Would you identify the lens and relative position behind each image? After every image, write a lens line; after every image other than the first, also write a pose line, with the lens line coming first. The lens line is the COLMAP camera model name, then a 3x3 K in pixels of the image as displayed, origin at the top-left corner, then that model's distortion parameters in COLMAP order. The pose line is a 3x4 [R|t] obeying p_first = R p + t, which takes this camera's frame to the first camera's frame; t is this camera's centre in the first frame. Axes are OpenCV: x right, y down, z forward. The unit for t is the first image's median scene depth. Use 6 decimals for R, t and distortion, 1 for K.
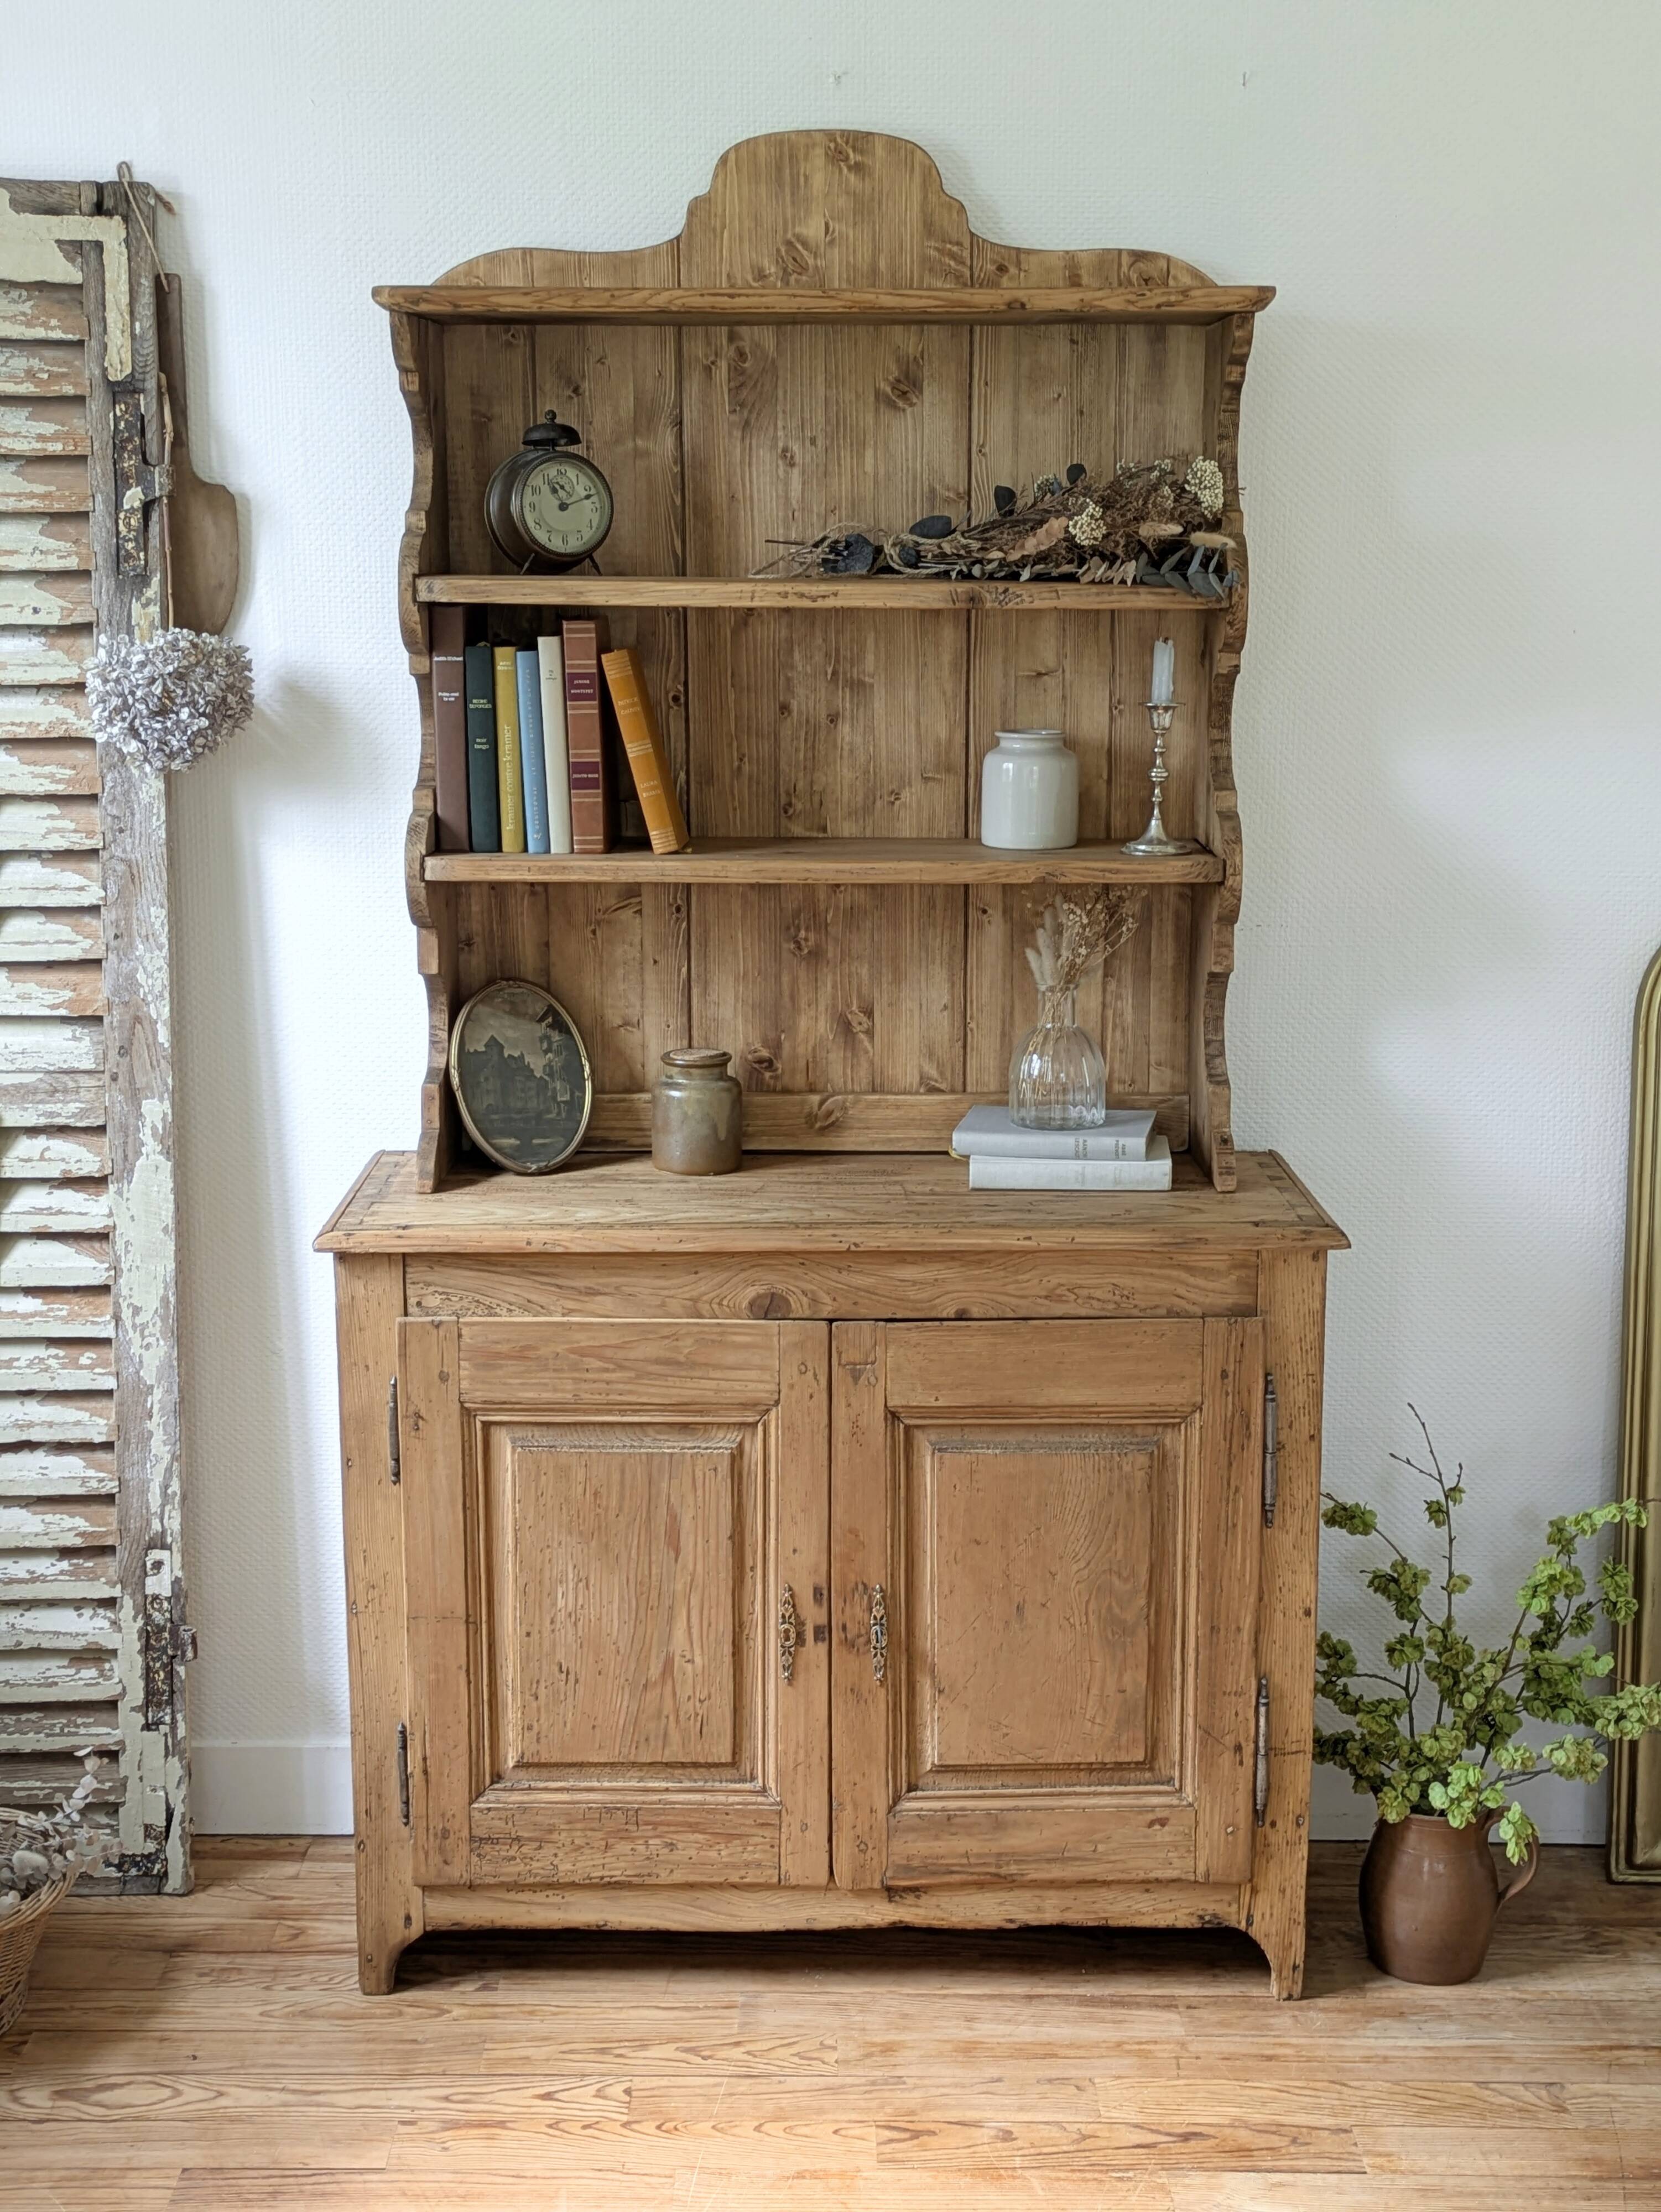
lens RADIAL K [[2805.2, 0, 849.7], [0, 2805.2, 1110.1], [0, 0, 1]] dist [0.059303, 0.000000]
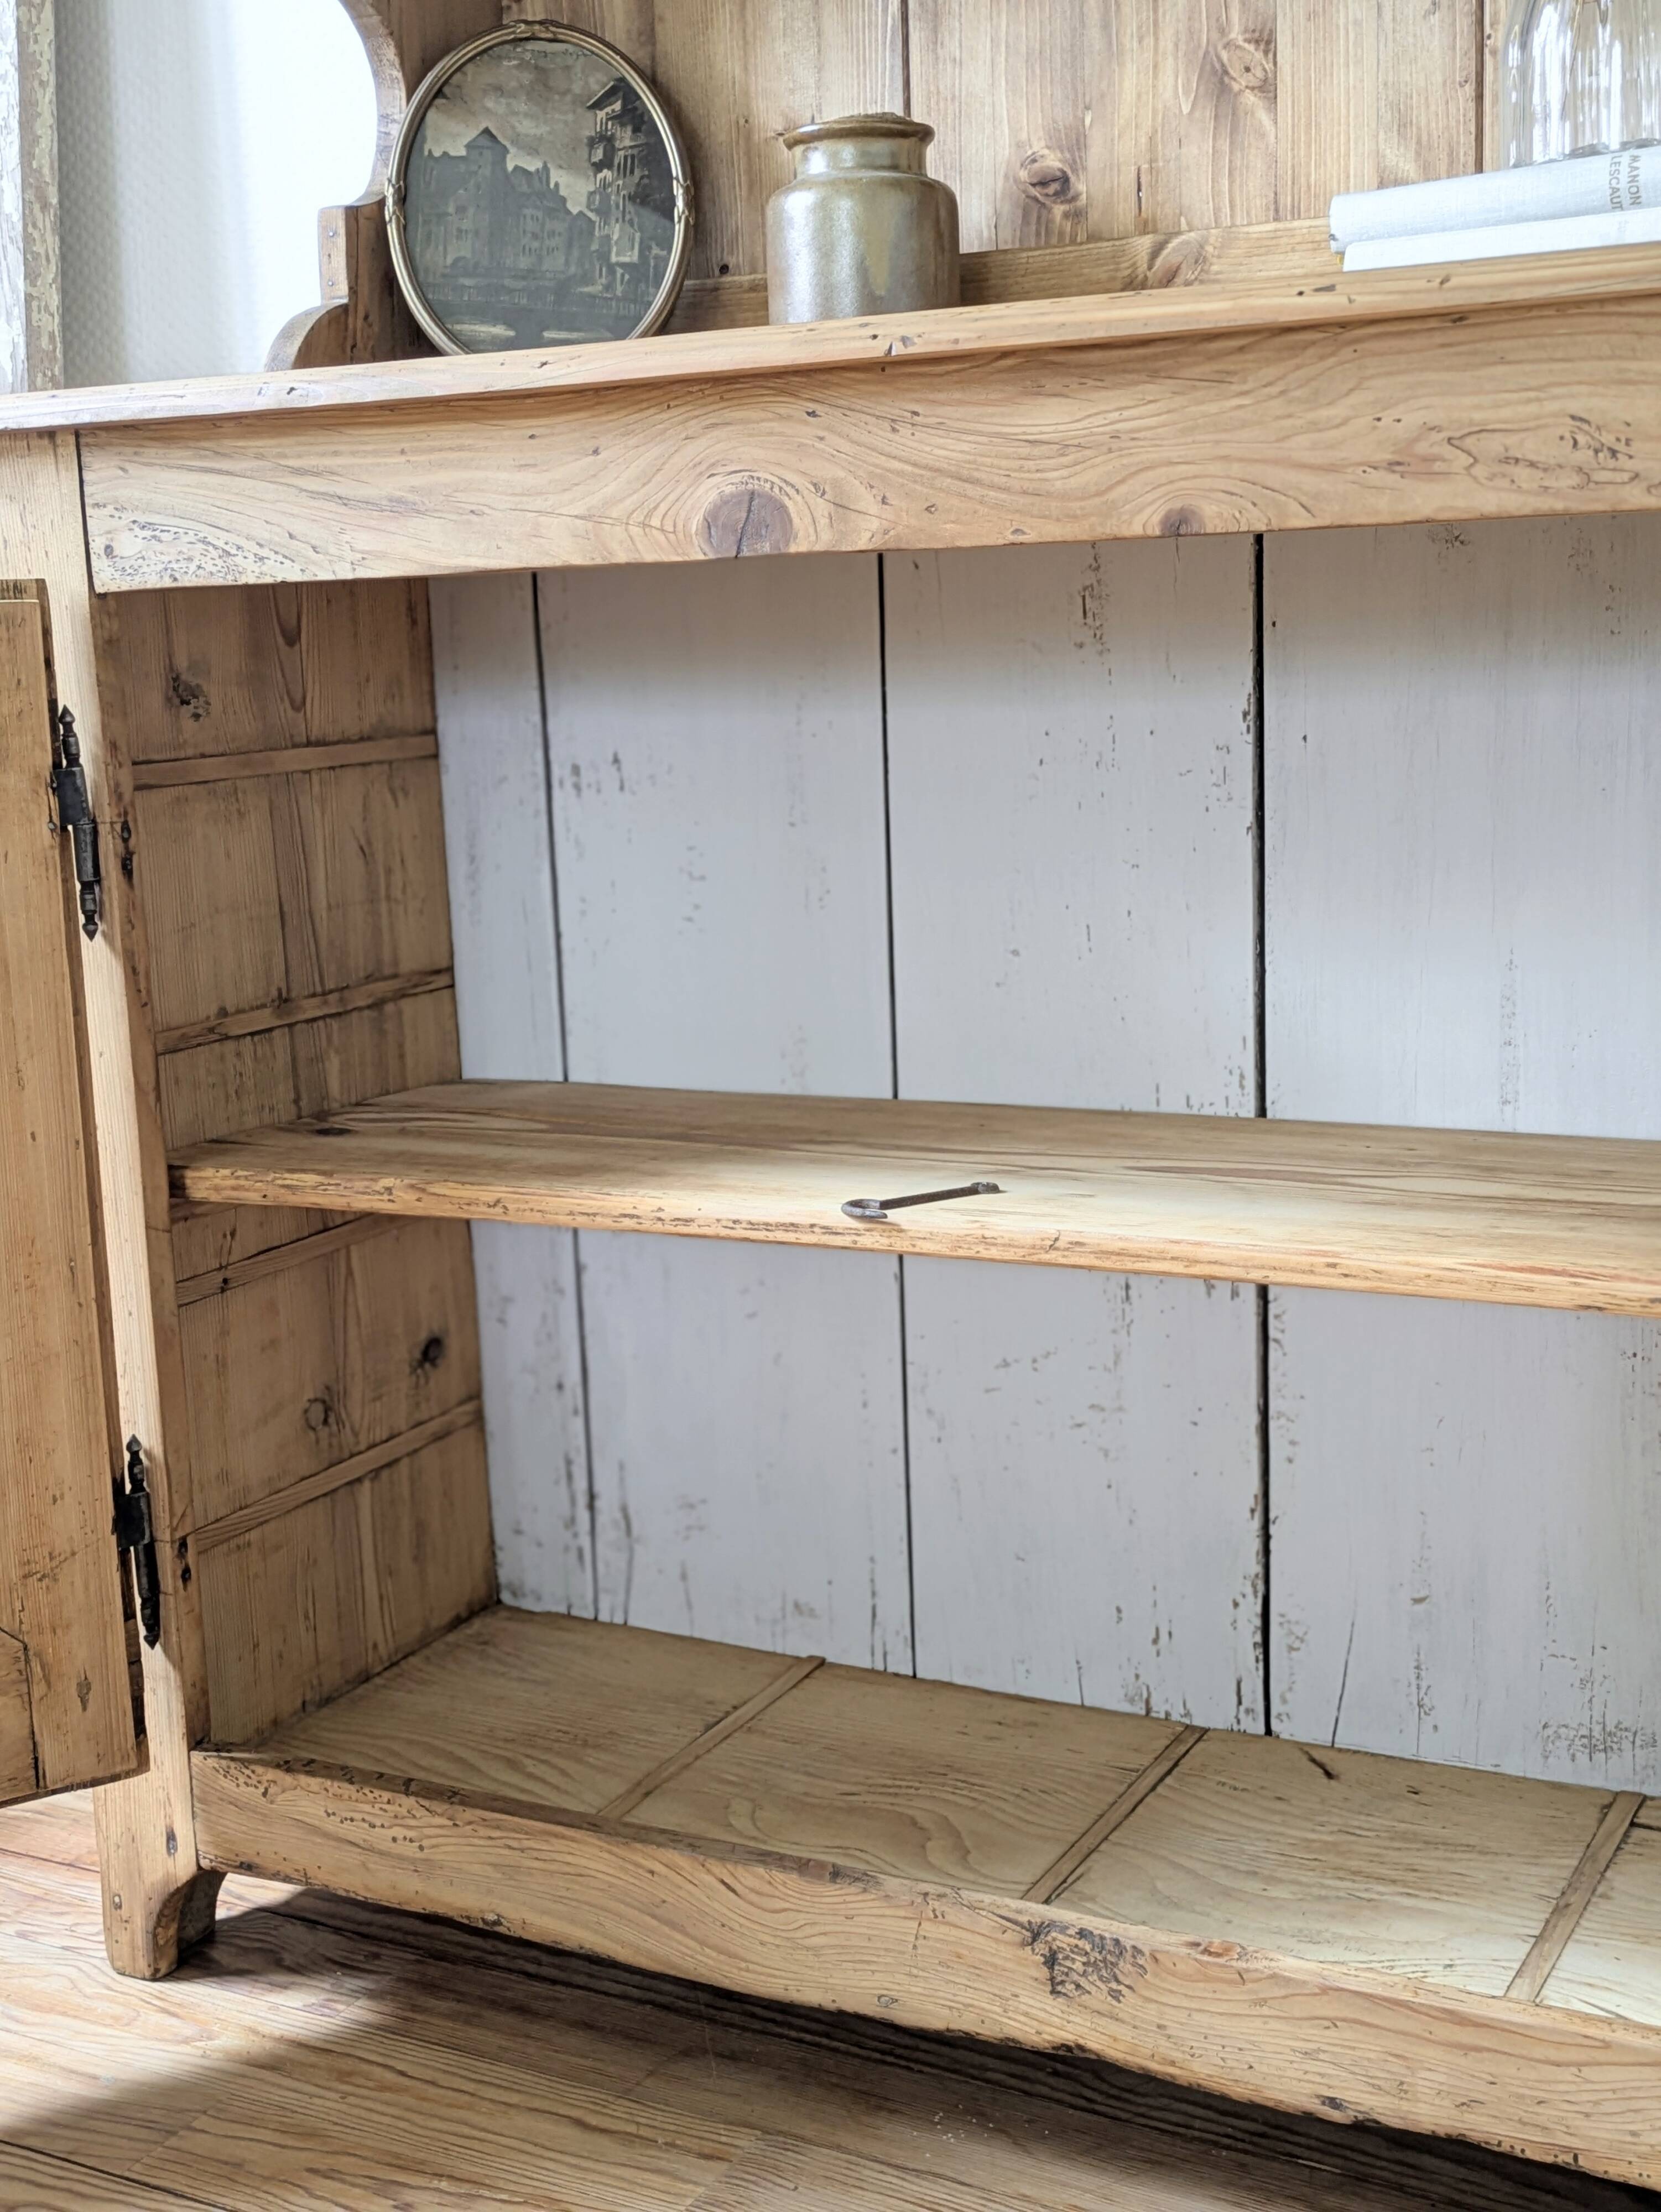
lens RADIAL K [[2805.2, 0, 807.9], [0, 2805.2, 1100.4], [0, 0, 1]] dist [0.059303, 0.000000]
pose [[0.879577, 0.047207, -0.473409, 0.175750], [-0.056654, 0.998378, -0.005706, 0.150821], [0.472372, 0.031840, 0.880824, 0.602254]]
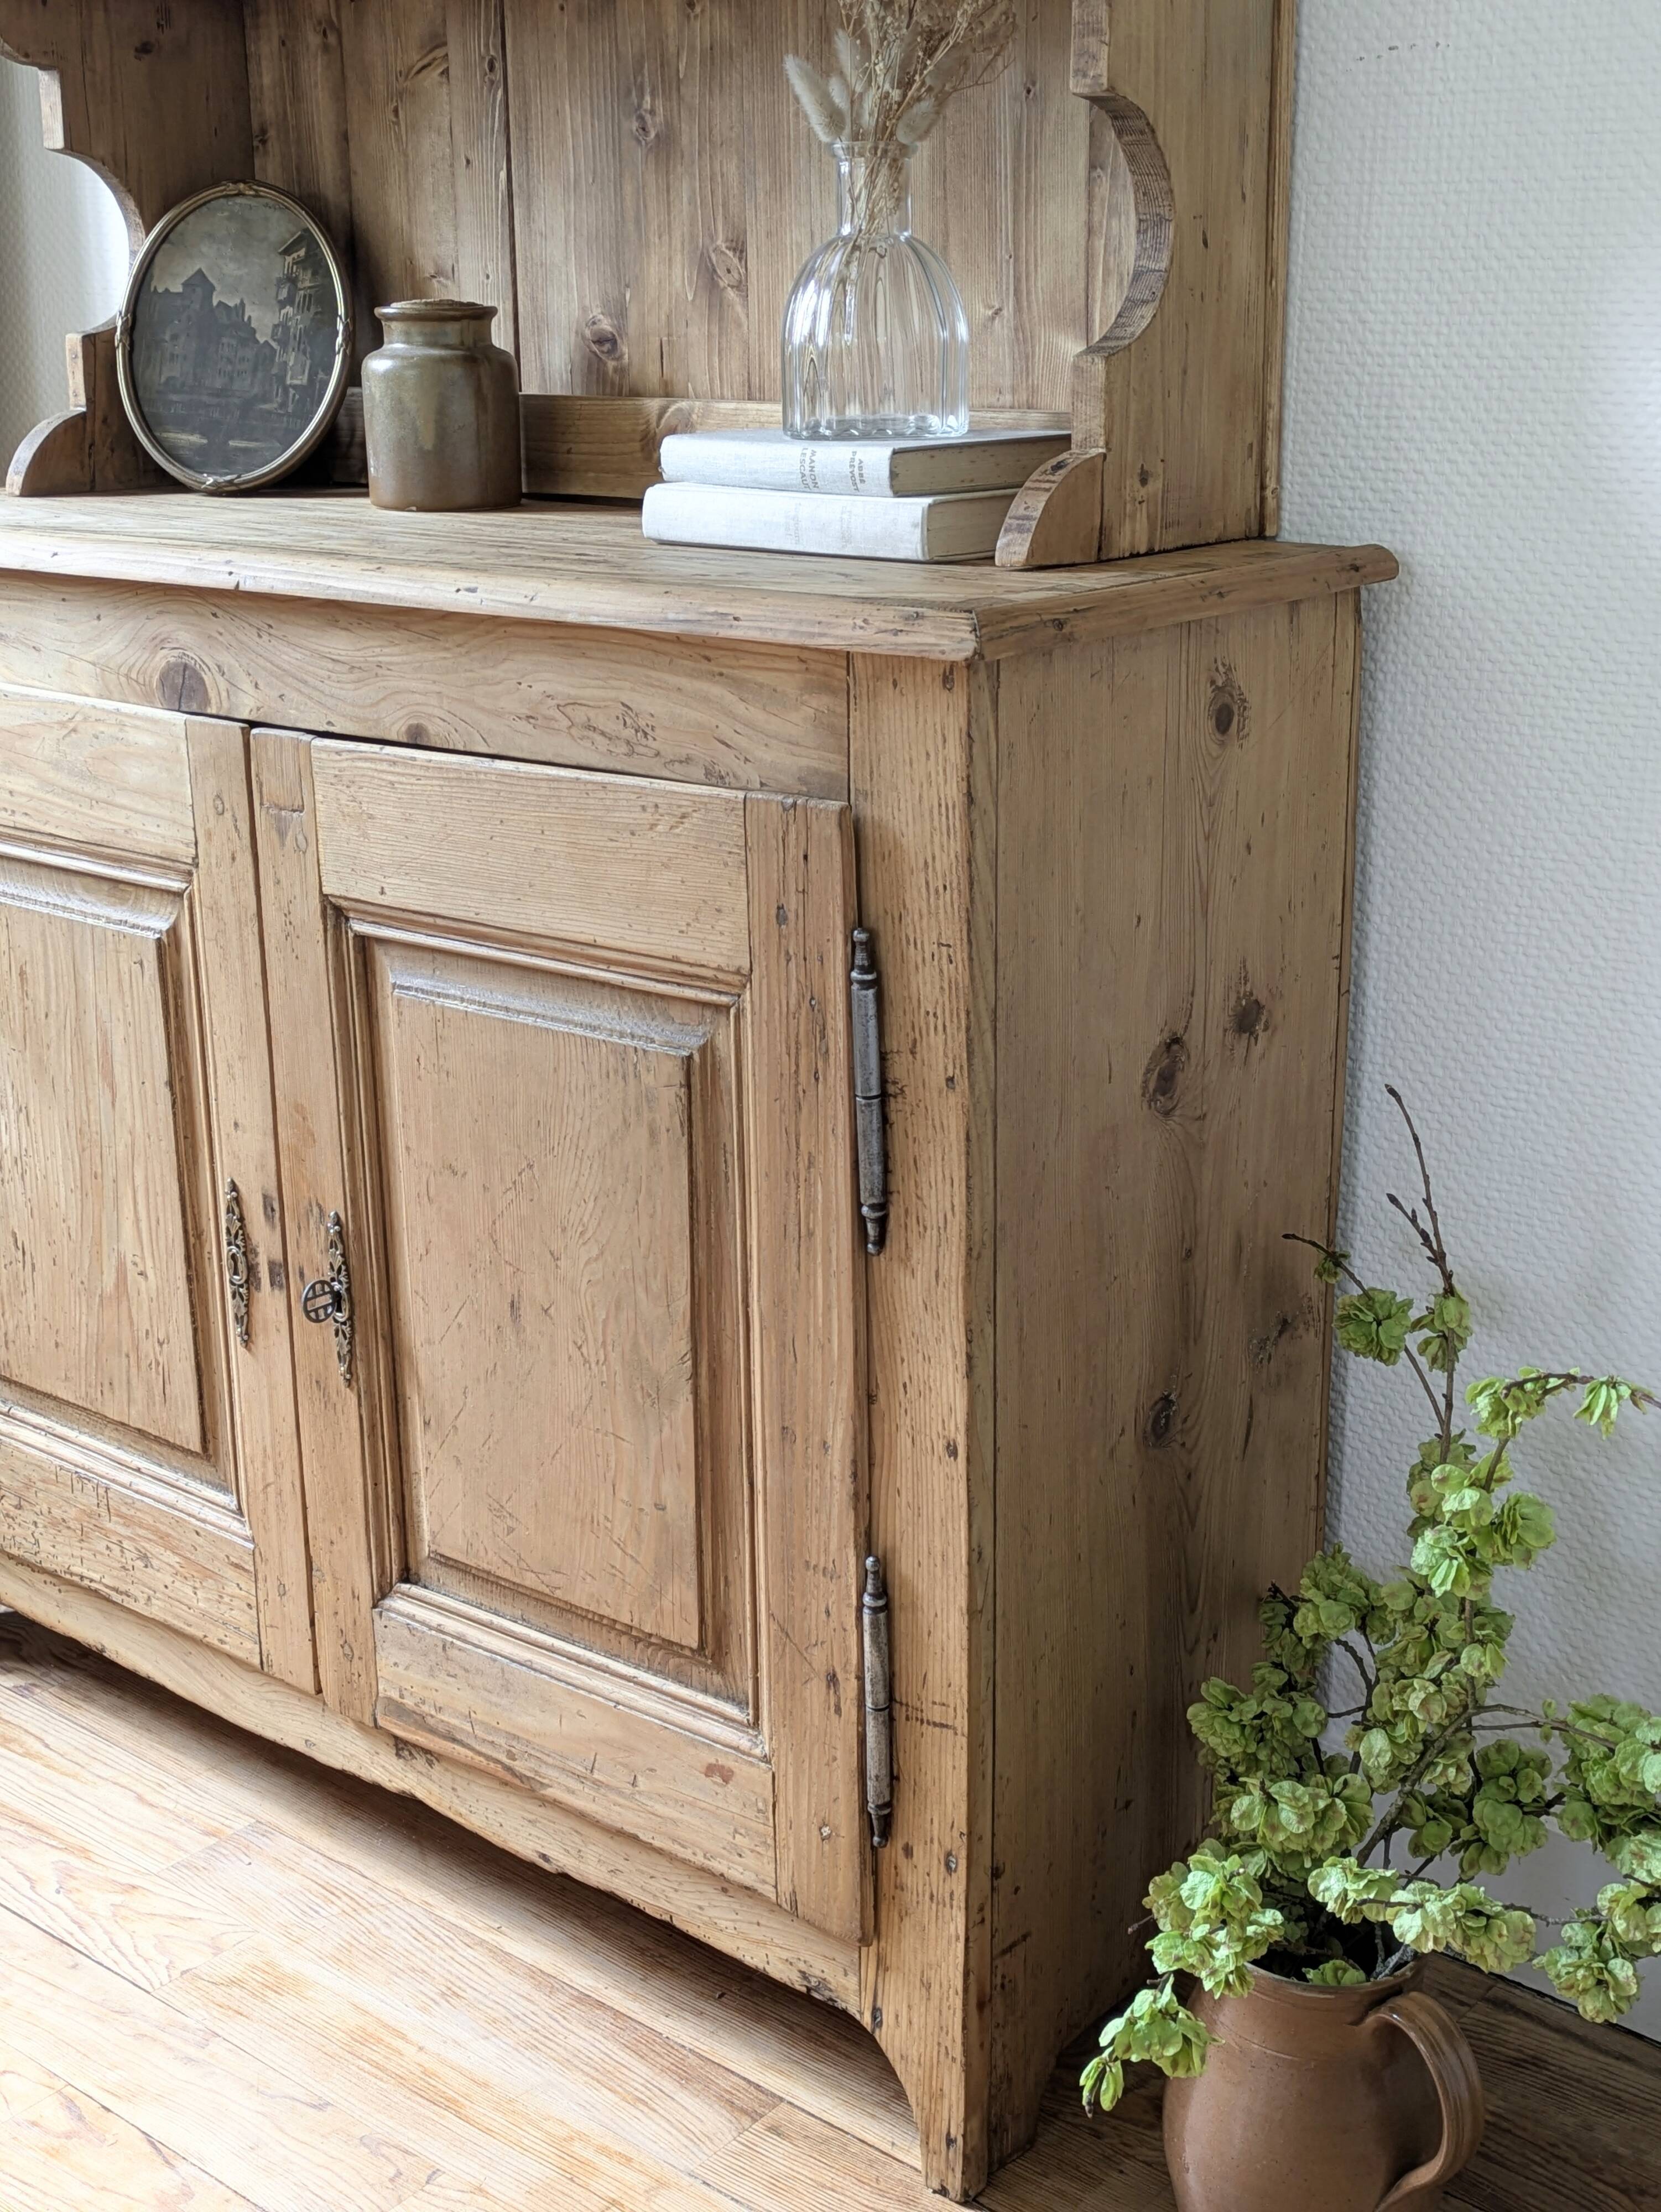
lens RADIAL K [[2805.2, 0, 830.3], [0, 2805.2, 1105.7], [0, 0, 1]] dist [0.059303, 0.000000]
pose [[0.764382, 0.175545, -0.620406, 0.421604], [-0.114862, 0.983906, 0.136880, 0.056947], [0.634450, -0.033368, 0.772244, 0.606539]]
